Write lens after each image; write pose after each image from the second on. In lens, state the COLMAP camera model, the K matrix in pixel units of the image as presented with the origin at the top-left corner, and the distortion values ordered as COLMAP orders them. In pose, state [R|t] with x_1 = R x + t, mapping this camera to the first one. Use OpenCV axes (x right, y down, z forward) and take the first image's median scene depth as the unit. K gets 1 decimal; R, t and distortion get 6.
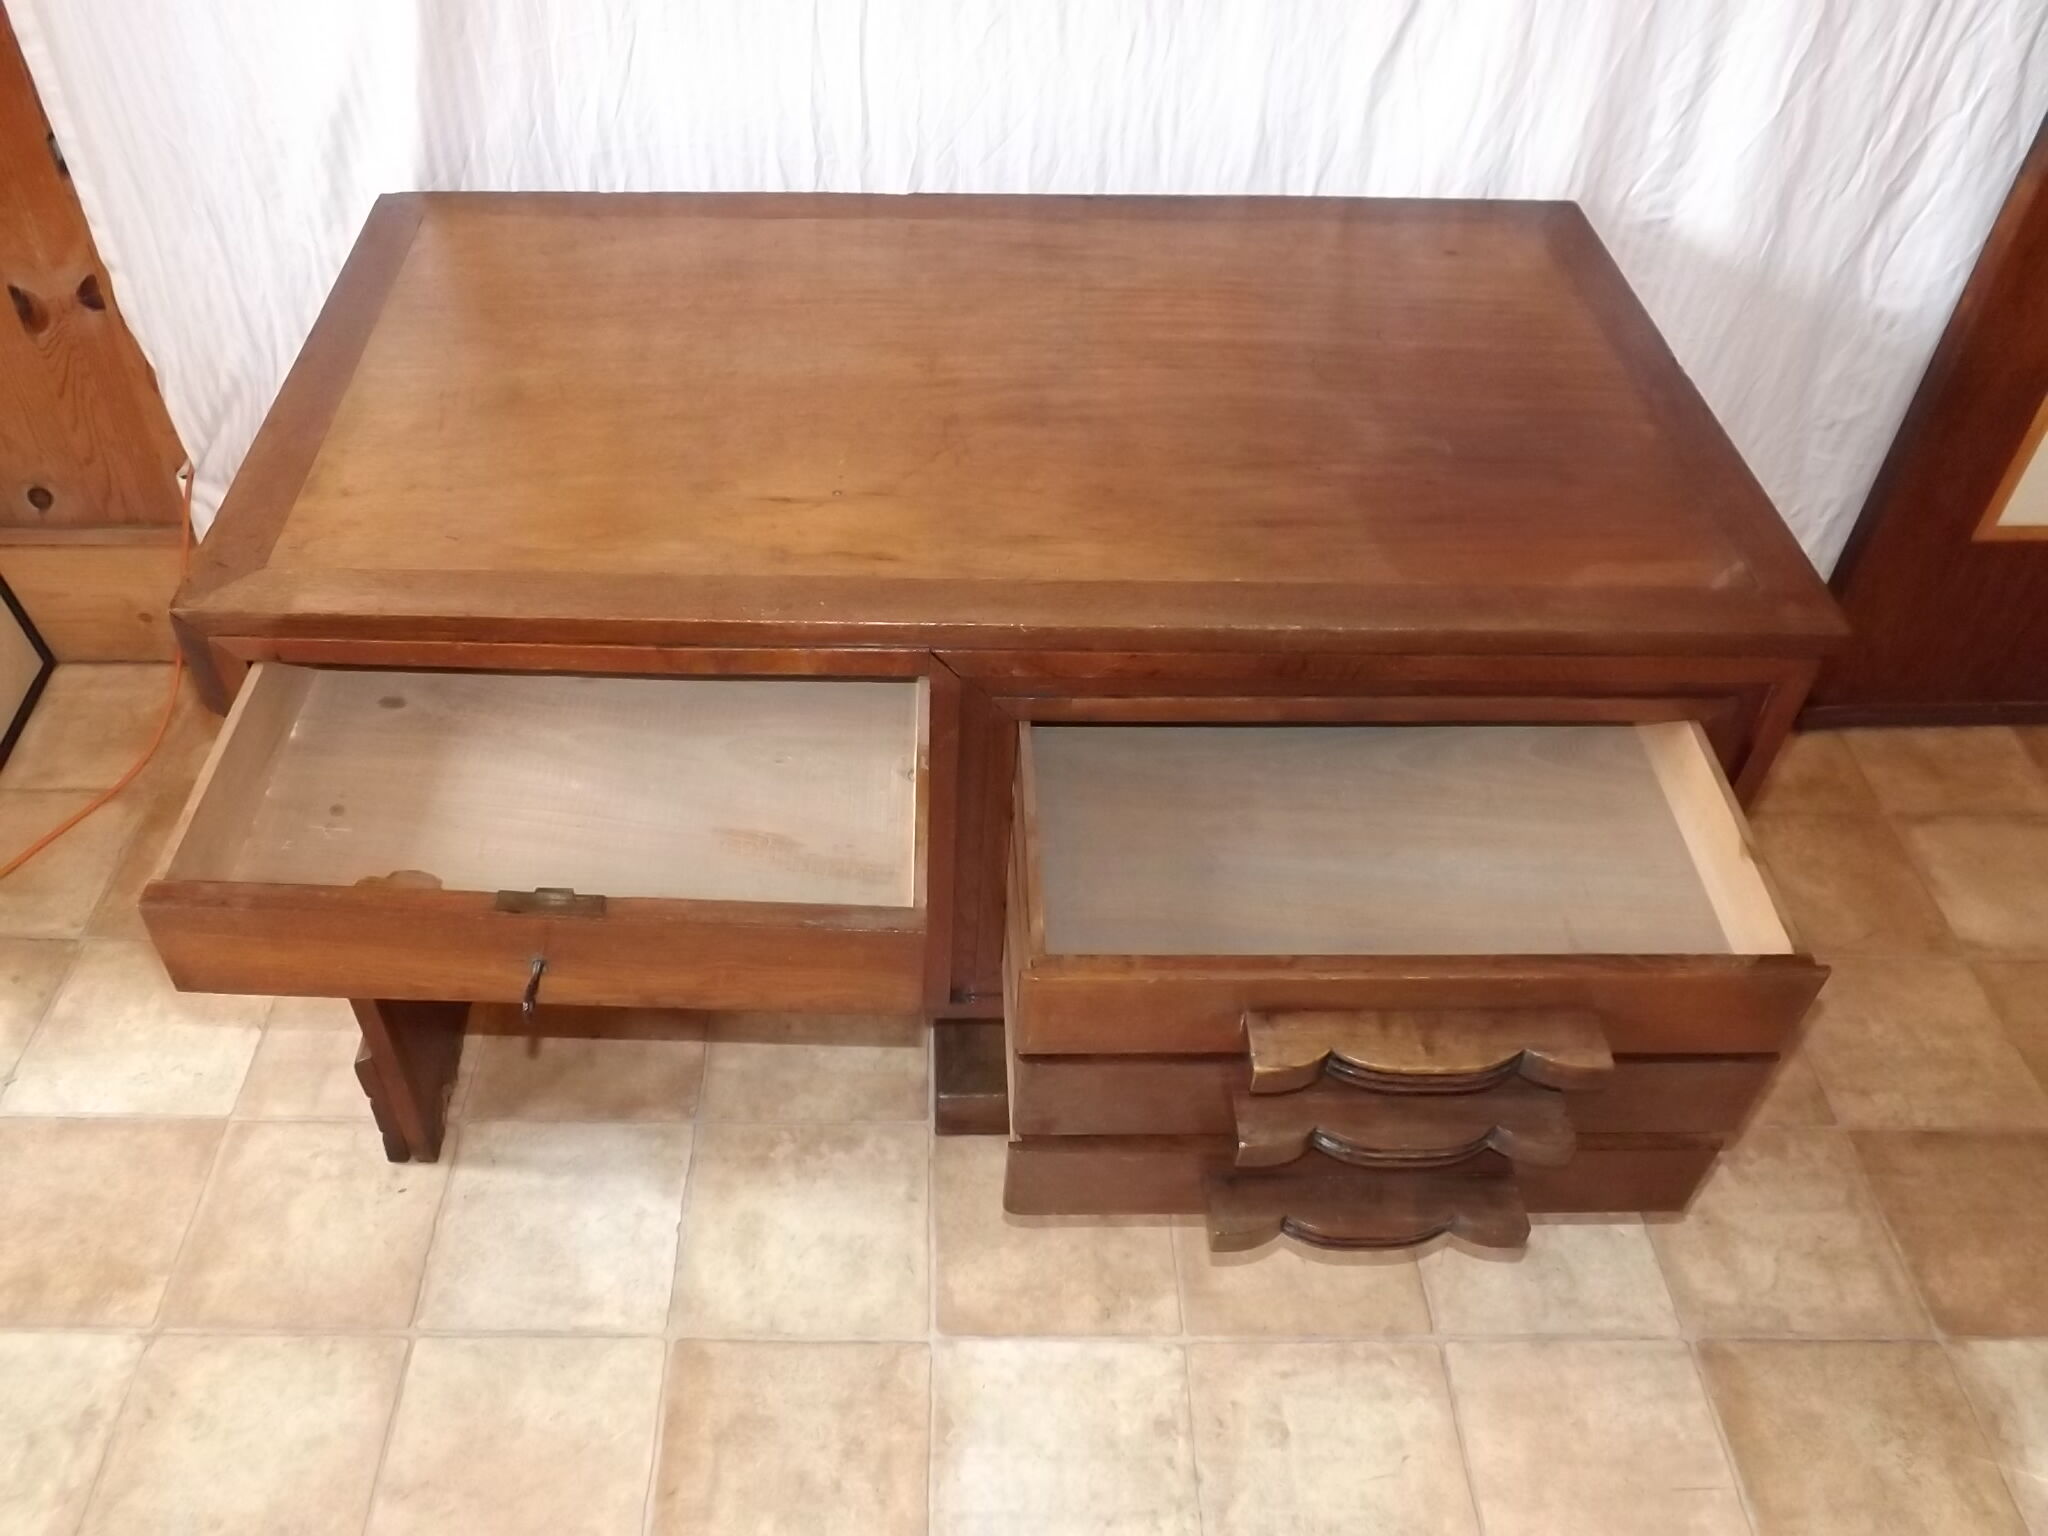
lens RADIAL K [[1651.3, 0, 962.4], [0, 1651.3, 765.2], [0, 0, 1]] dist [-0.016221, 0.007724]
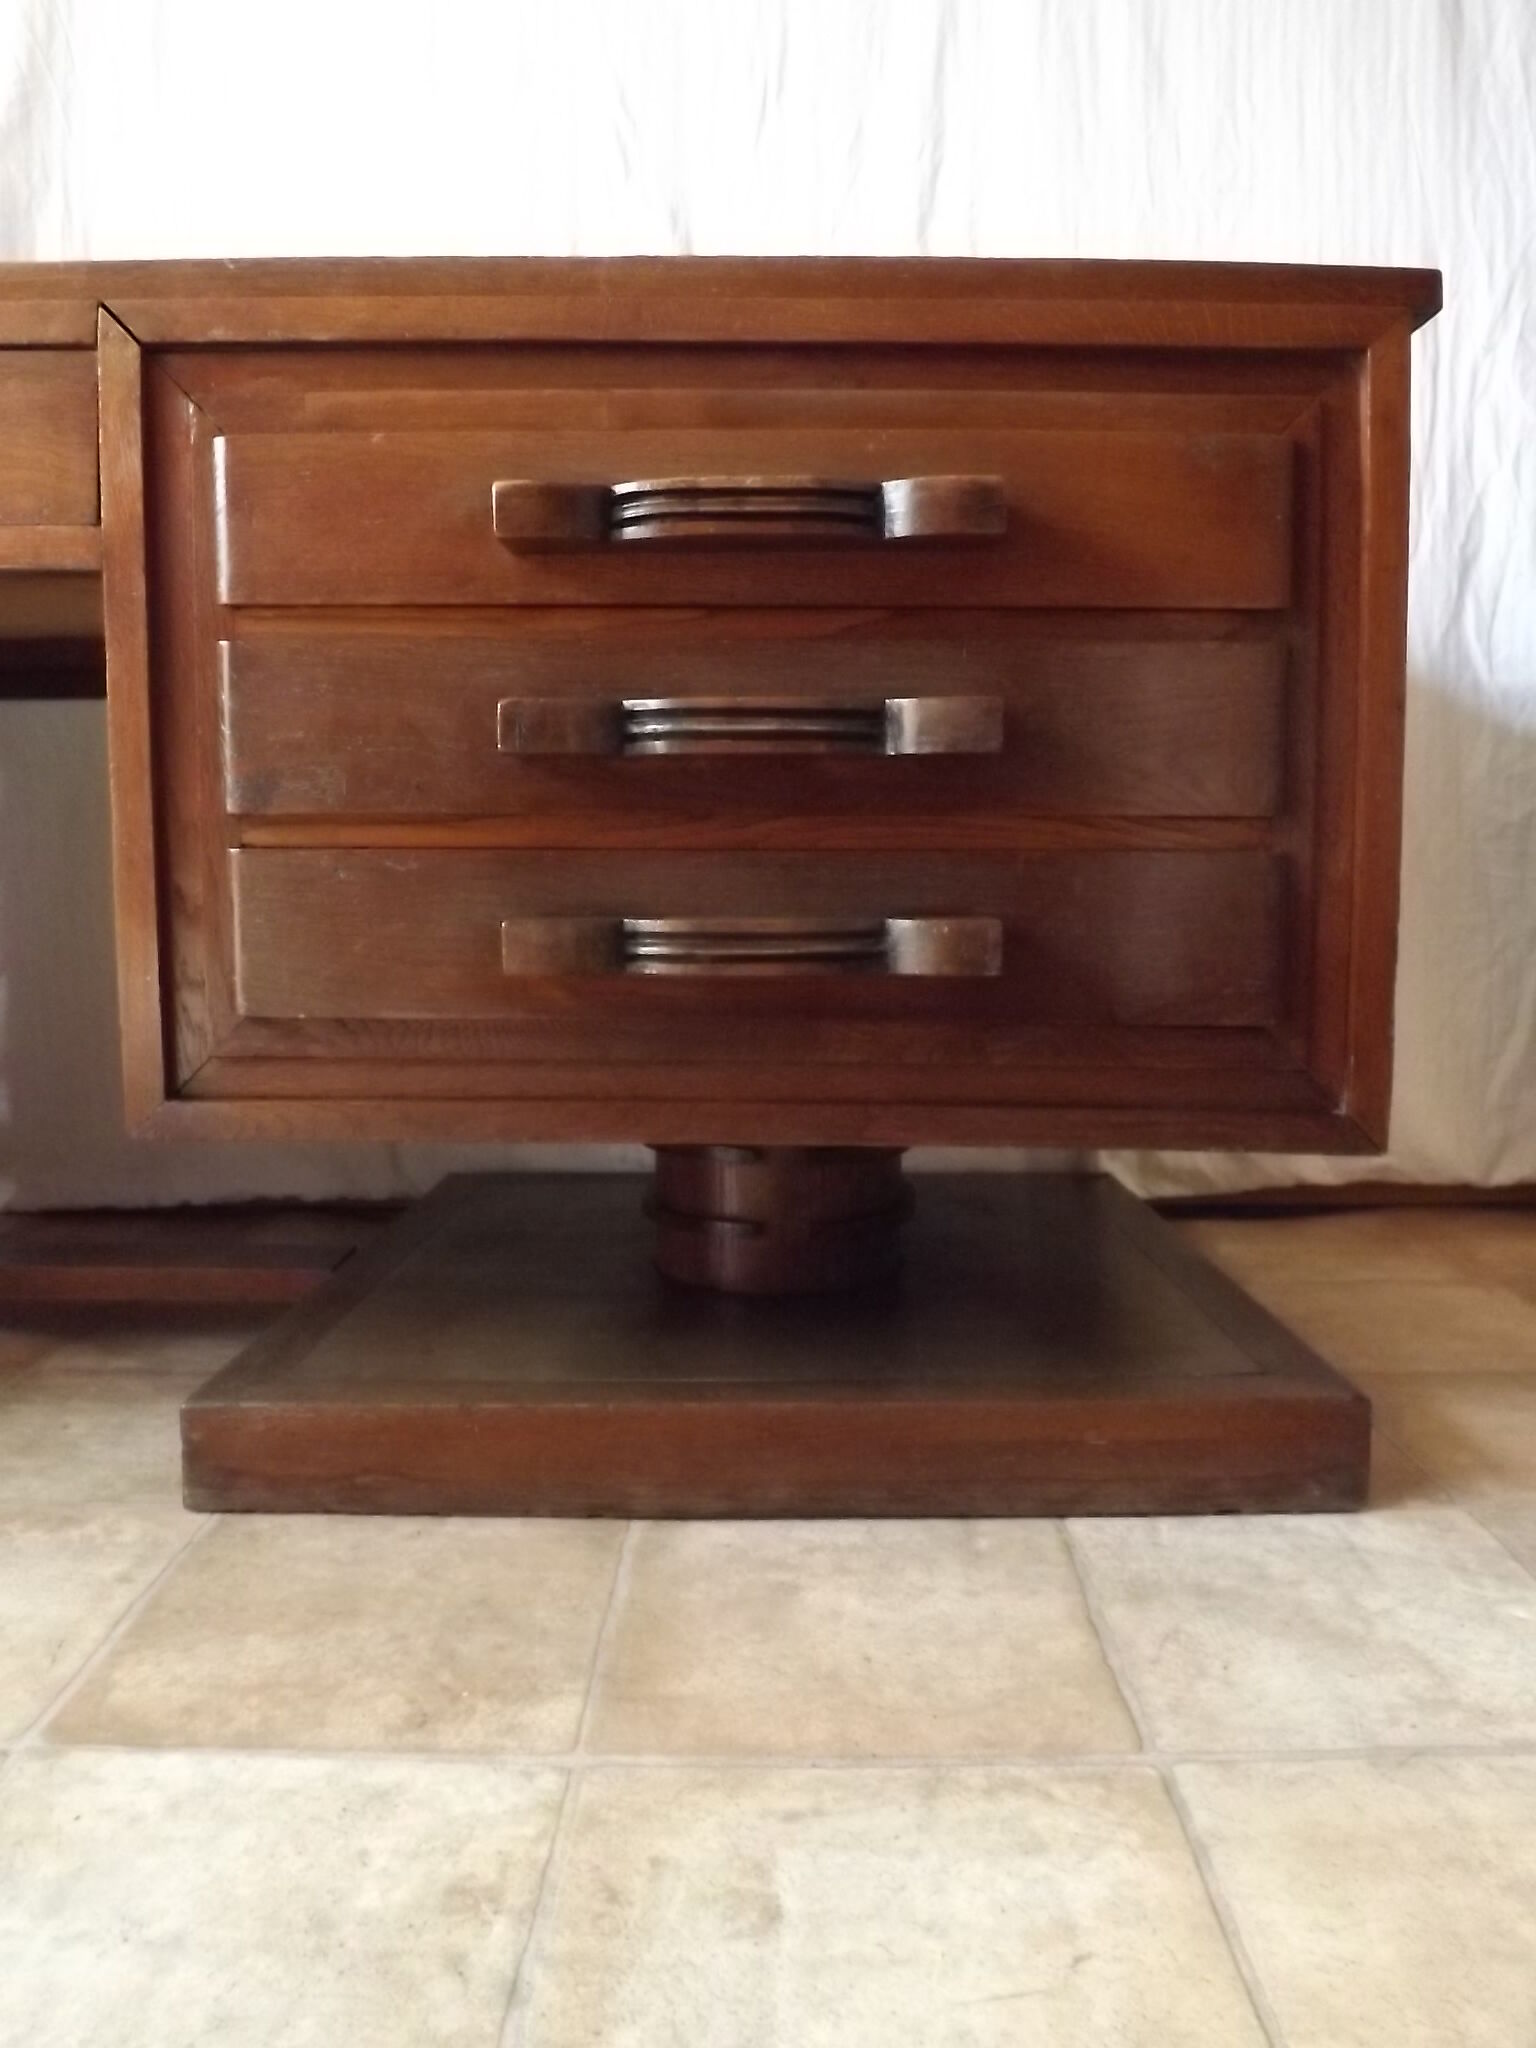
lens RADIAL K [[1470.1, 0, 752.1], [0, 1470.1, 984.8], [0, 0, 1]] dist [-0.073830, 0.020506]
pose [[0.999294, -0.022631, -0.029973, 0.190415], [-0.001370, 0.775569, -0.631261, 0.413629], [0.037532, 0.630857, 0.774991, 0.550493]]
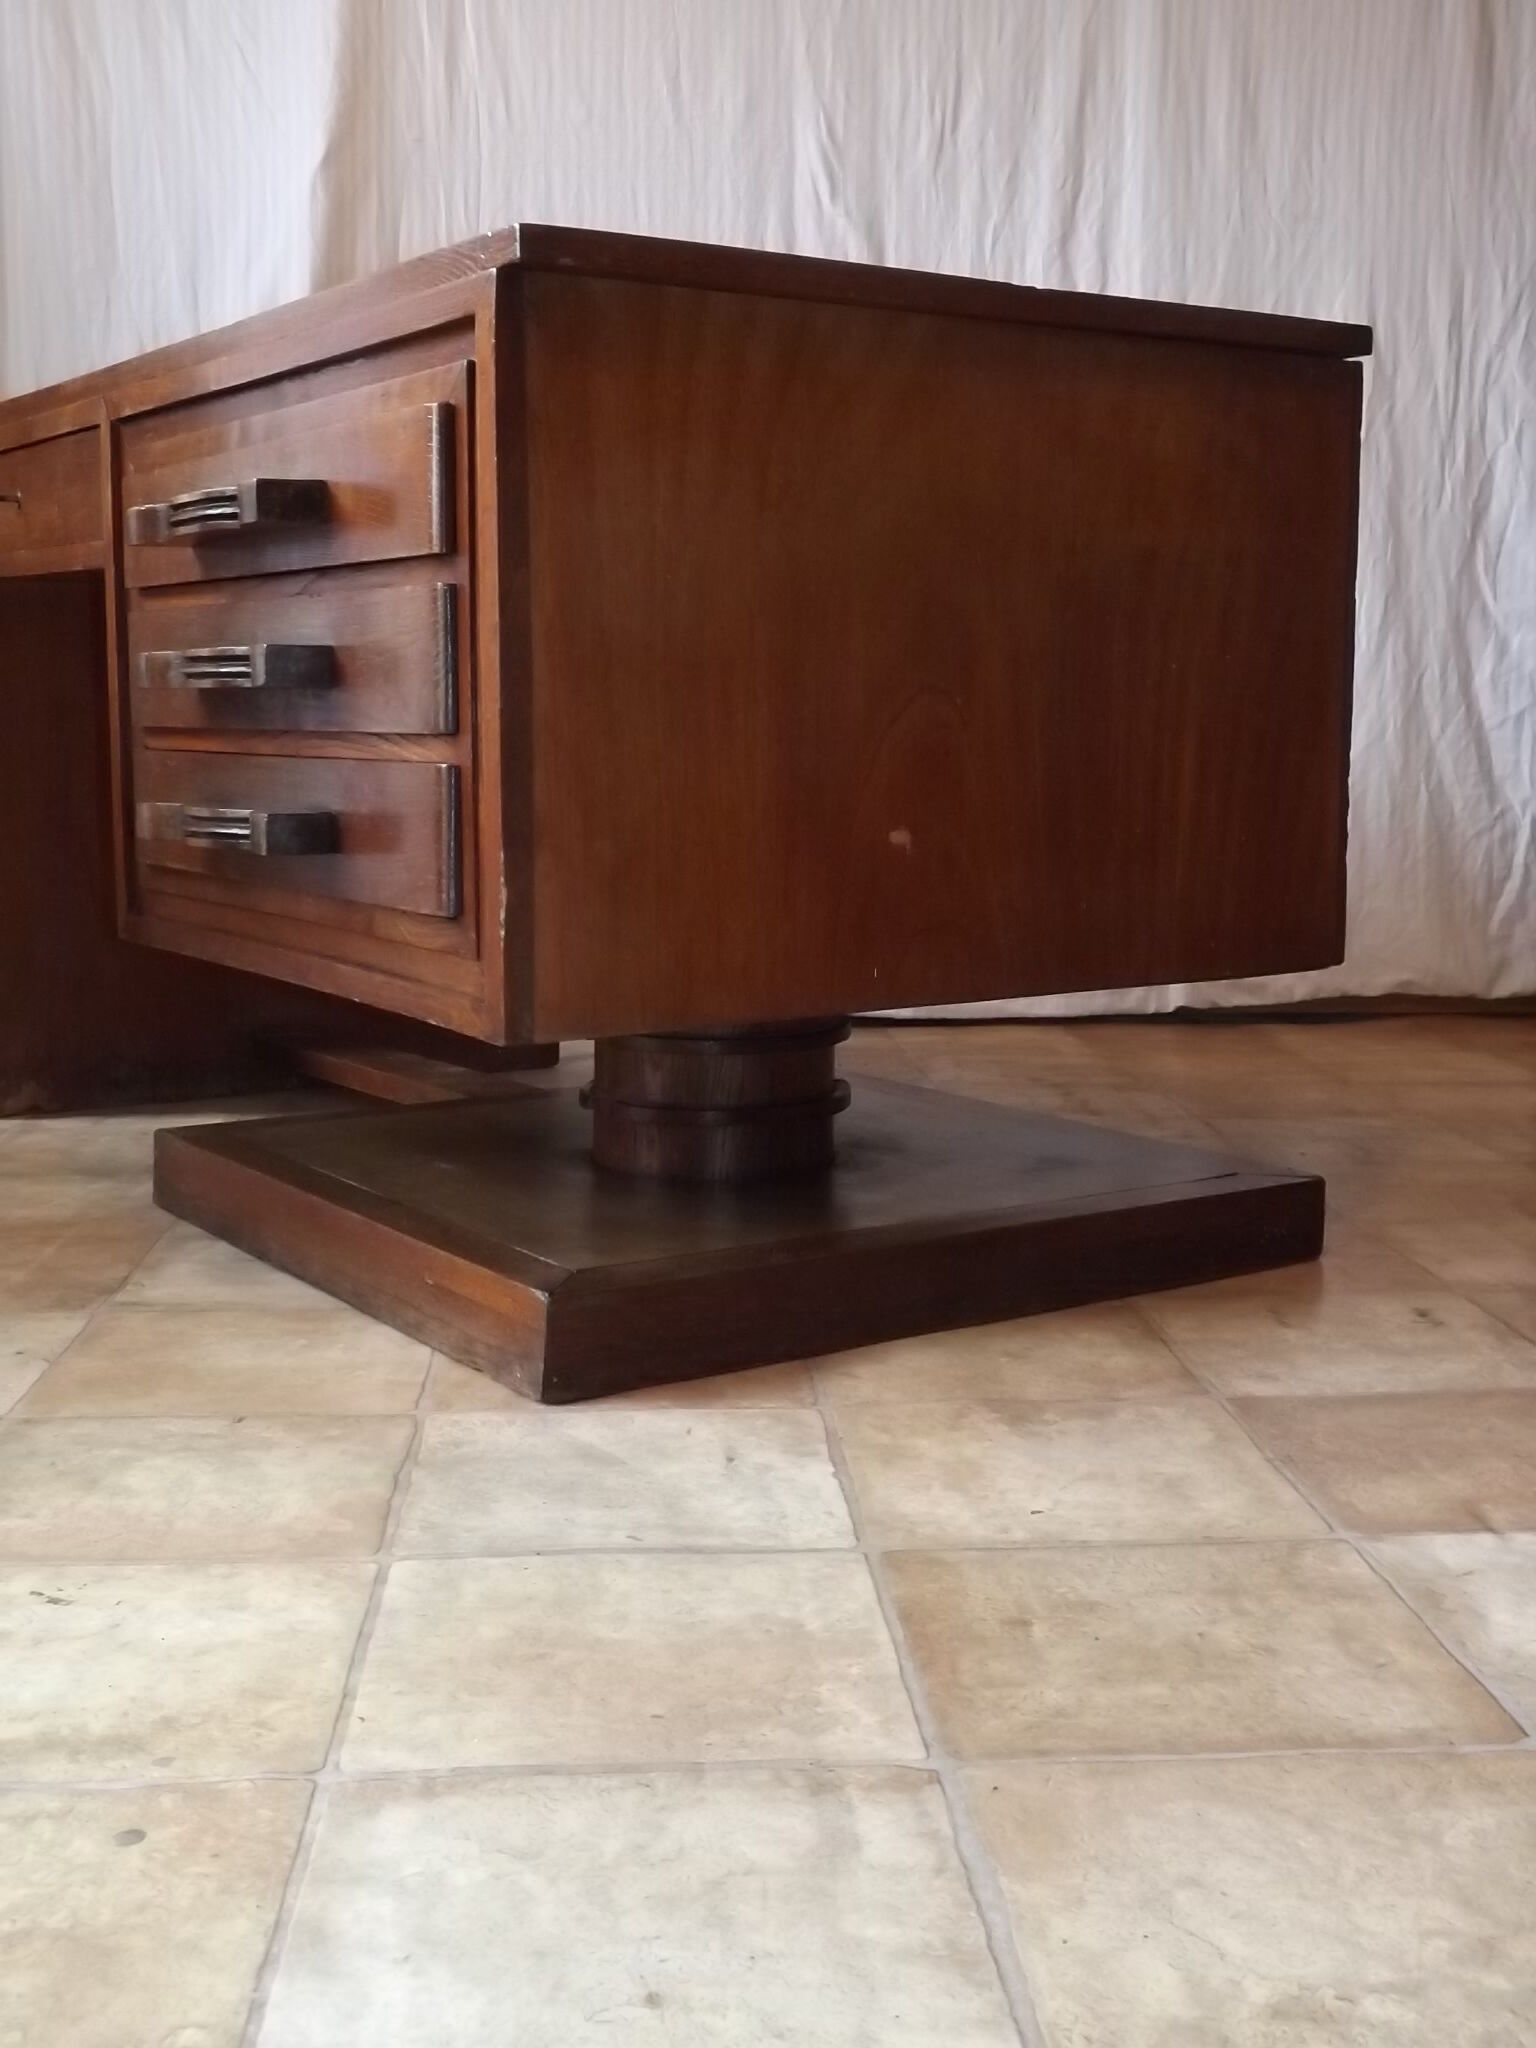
lens RADIAL K [[2257.1, 0, 755.0], [0, 2257.1, 937.2], [0, 0, 1]] dist [0.005082, 0.000000]
pose [[0.998116, -0.021442, 0.057495, -0.087648], [0.052153, 0.790133, -0.610712, 1.011378], [-0.032333, 0.612560, 0.789762, -0.135725]]
